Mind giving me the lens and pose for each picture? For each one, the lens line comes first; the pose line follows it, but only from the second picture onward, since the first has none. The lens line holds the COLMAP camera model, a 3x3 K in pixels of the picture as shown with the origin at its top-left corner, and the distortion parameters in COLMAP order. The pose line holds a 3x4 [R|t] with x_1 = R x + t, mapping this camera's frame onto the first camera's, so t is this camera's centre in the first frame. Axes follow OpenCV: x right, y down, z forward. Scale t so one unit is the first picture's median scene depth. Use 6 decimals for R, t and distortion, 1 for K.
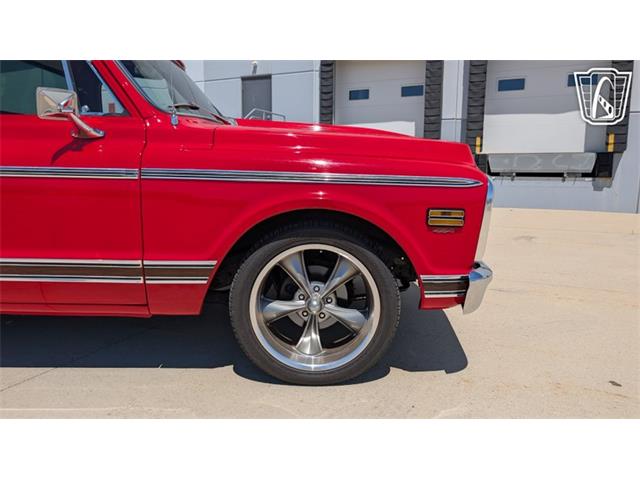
lens RADIAL K [[466.5, 0, 316.0], [0, 466.5, 232.0], [0, 0, 1]] dist [0.026124, -0.026388]
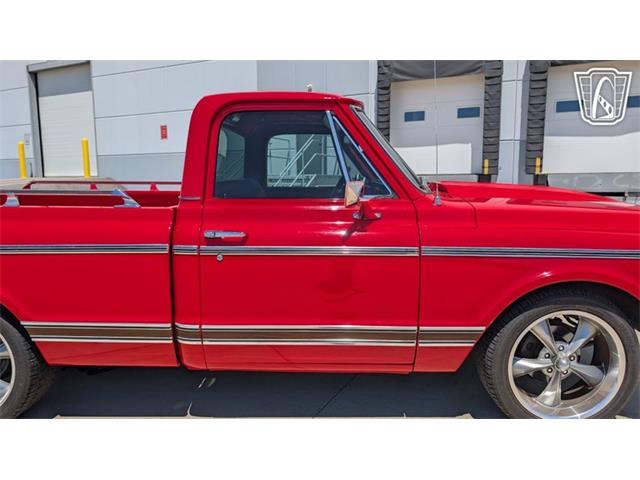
lens RADIAL K [[466.5, 0, 328.5], [0, 466.5, 236.4], [0, 0, 1]] dist [0.026124, -0.026388]
pose [[0.999889, -0.012822, -0.007583, -0.117224], [0.012748, 0.999872, -0.009702, -0.030407], [0.007706, 0.009604, 0.999924, -0.027556]]
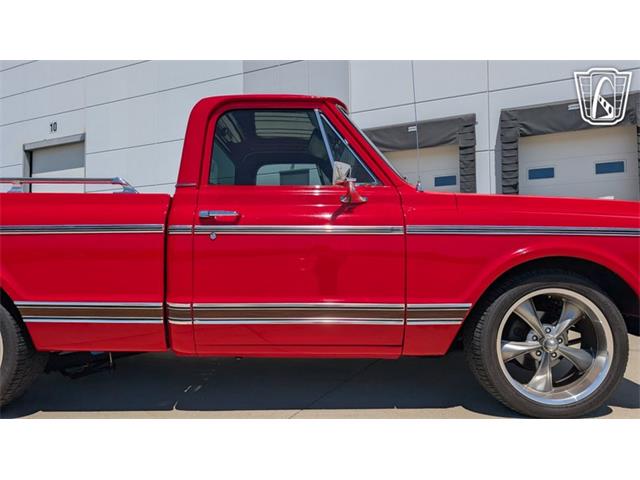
lens RADIAL K [[466.5, 0, 313.4], [0, 466.5, 241.9], [0, 0, 1]] dist [0.026124, -0.026388]
pose [[0.999869, -0.016118, 0.001365, -0.121539], [0.016107, 0.984370, -0.175374, 0.022021], [0.001483, 0.175373, 0.984501, -0.032940]]
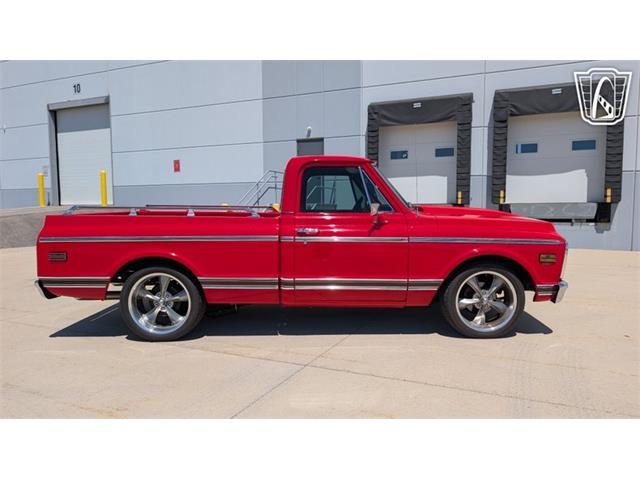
lens RADIAL K [[466.5, 0, 327.1], [0, 466.5, 246.1], [0, 0, 1]] dist [0.026124, -0.026388]
pose [[0.999608, -0.012227, 0.025197, -0.162461], [0.013563, 0.998473, -0.053559, 0.003522], [-0.024504, 0.053879, 0.998247, -0.234885]]
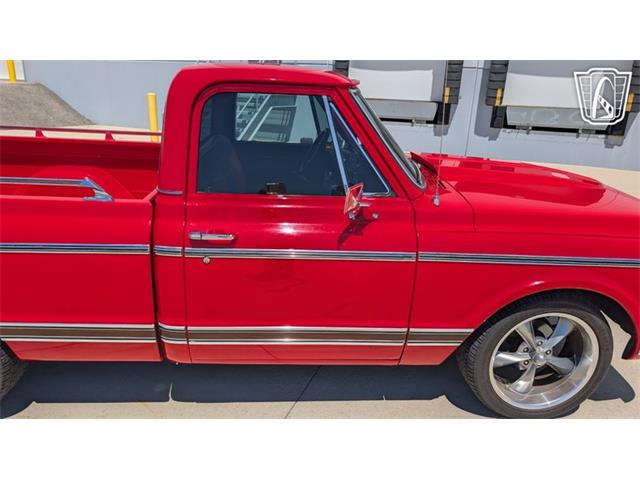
lens RADIAL K [[466.5, 0, 314.1], [0, 466.5, 238.4], [0, 0, 1]] dist [0.026124, -0.026388]
pose [[0.996877, 0.005064, 0.078803, -0.140065], [-0.019496, 0.982831, 0.183476, -0.072458], [-0.076521, -0.184440, 0.979860, -0.010408]]
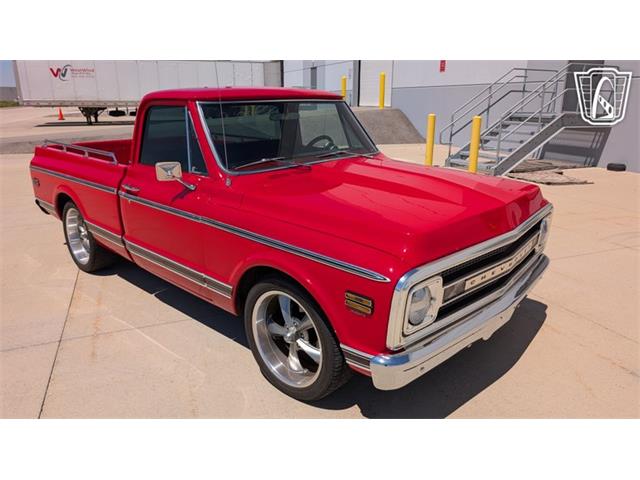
lens RADIAL K [[466.5, 0, 317.0], [0, 466.5, 232.2], [0, 0, 1]] dist [0.026124, -0.026388]
pose [[0.734972, 0.179180, -0.653996, 0.179814], [-0.088818, 0.981586, 0.169118, -0.074655], [0.672256, -0.066210, 0.737352, 0.025259]]
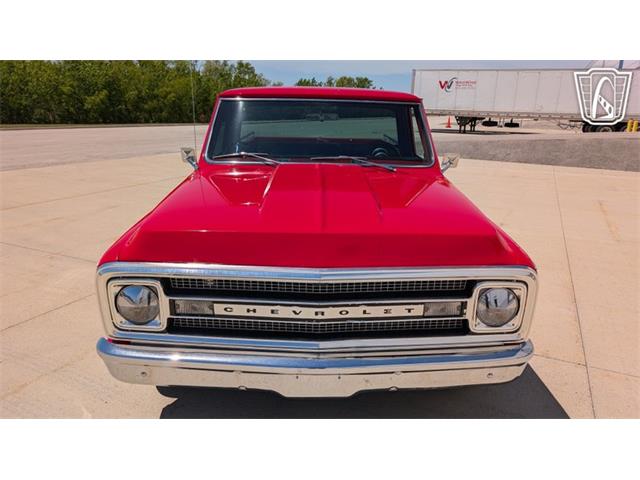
lens RADIAL K [[466.5, 0, 323.3], [0, 466.5, 230.5], [0, 0, 1]] dist [0.026124, -0.026388]
pose [[0.024493, 0.252539, -0.967277, 0.273718], [-0.166743, 0.955045, 0.245123, -0.104278], [0.985696, 0.155283, 0.065501, 0.283888]]
